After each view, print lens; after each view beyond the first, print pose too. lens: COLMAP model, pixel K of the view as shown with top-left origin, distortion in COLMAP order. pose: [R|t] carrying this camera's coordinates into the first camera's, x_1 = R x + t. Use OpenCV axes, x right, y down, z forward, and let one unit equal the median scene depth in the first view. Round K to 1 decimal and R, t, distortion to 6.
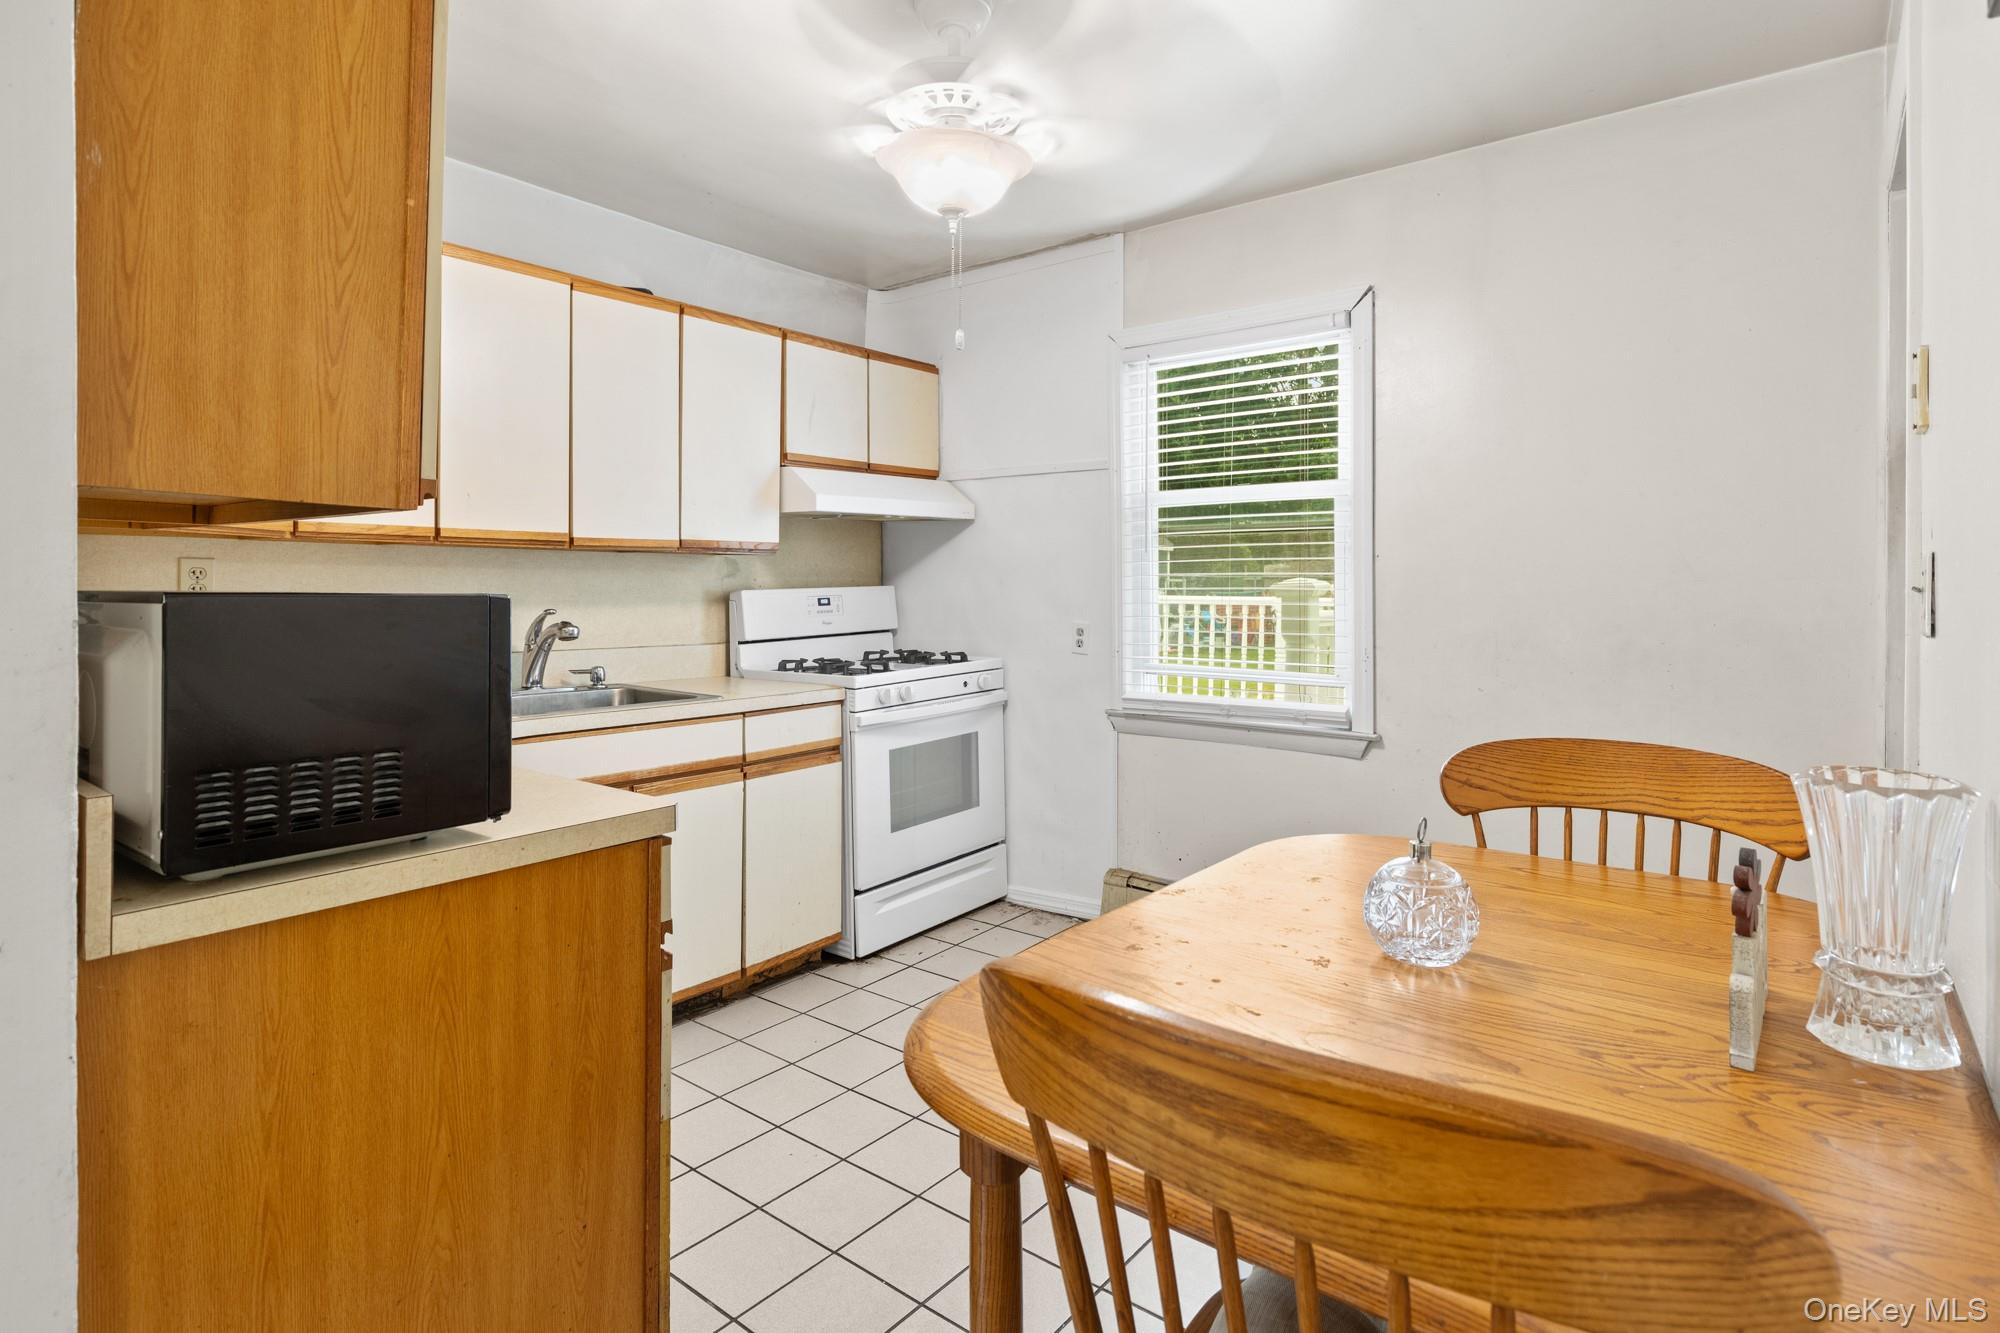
lens RADIAL K [[1038.2, 0, 1009.3], [0, 1038.2, 572.5], [0, 0, 1]] dist [-0.013043, -0.000697]
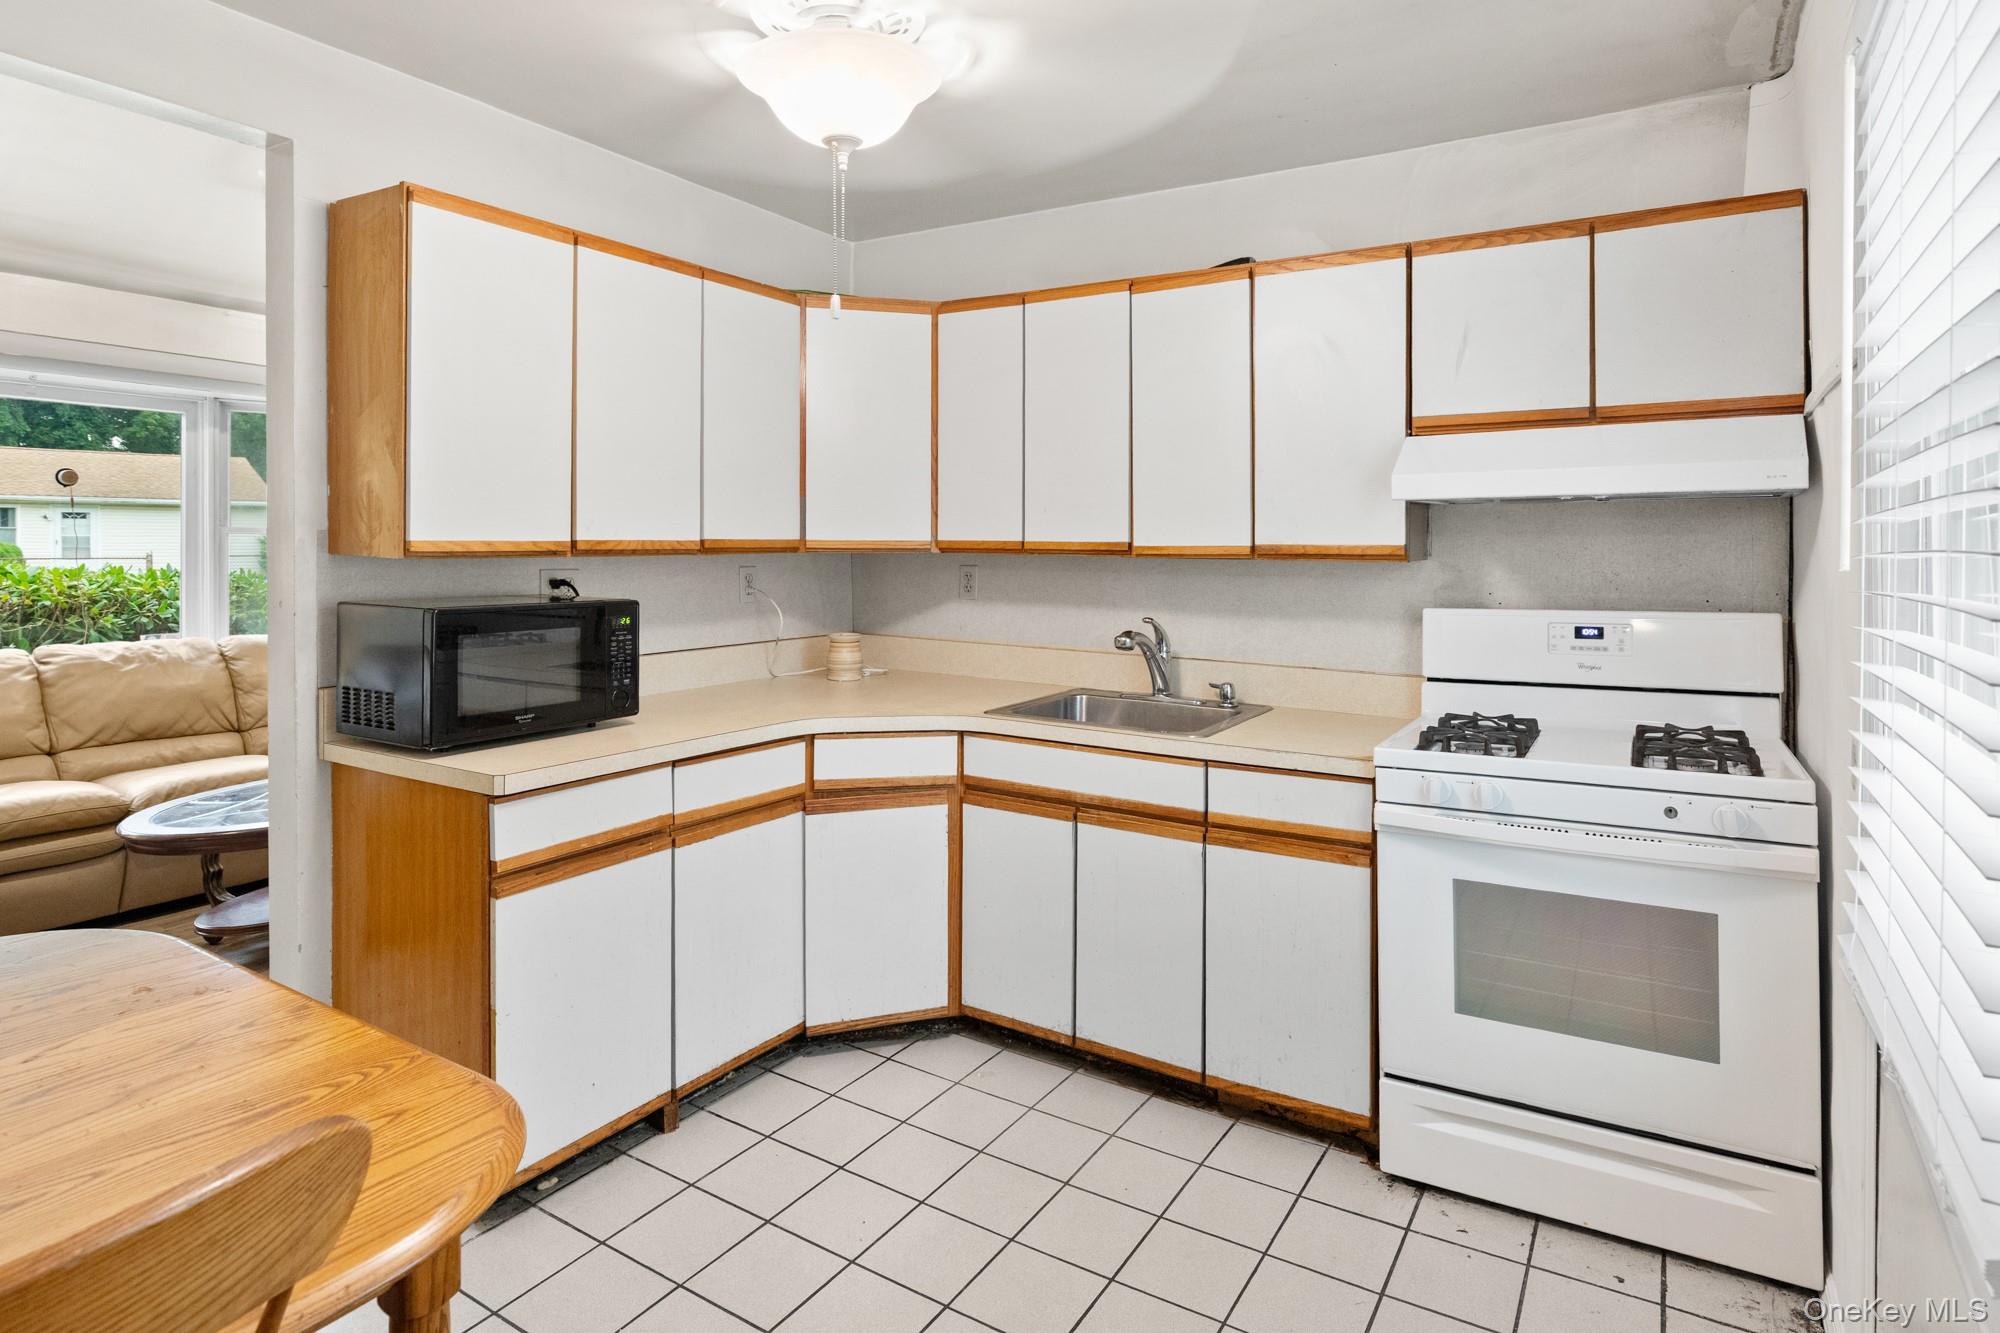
lens RADIAL K [[1038.2, 0, 1047.0], [0, 1038.2, 557.3], [0, 0, 1]] dist [-0.013043, -0.000697]
pose [[0.121844, 0.006023, -0.992531, 0.475017], [0.000360, 0.999981, 0.006112, -0.025516], [0.992549, -0.001102, 0.121839, 0.693592]]
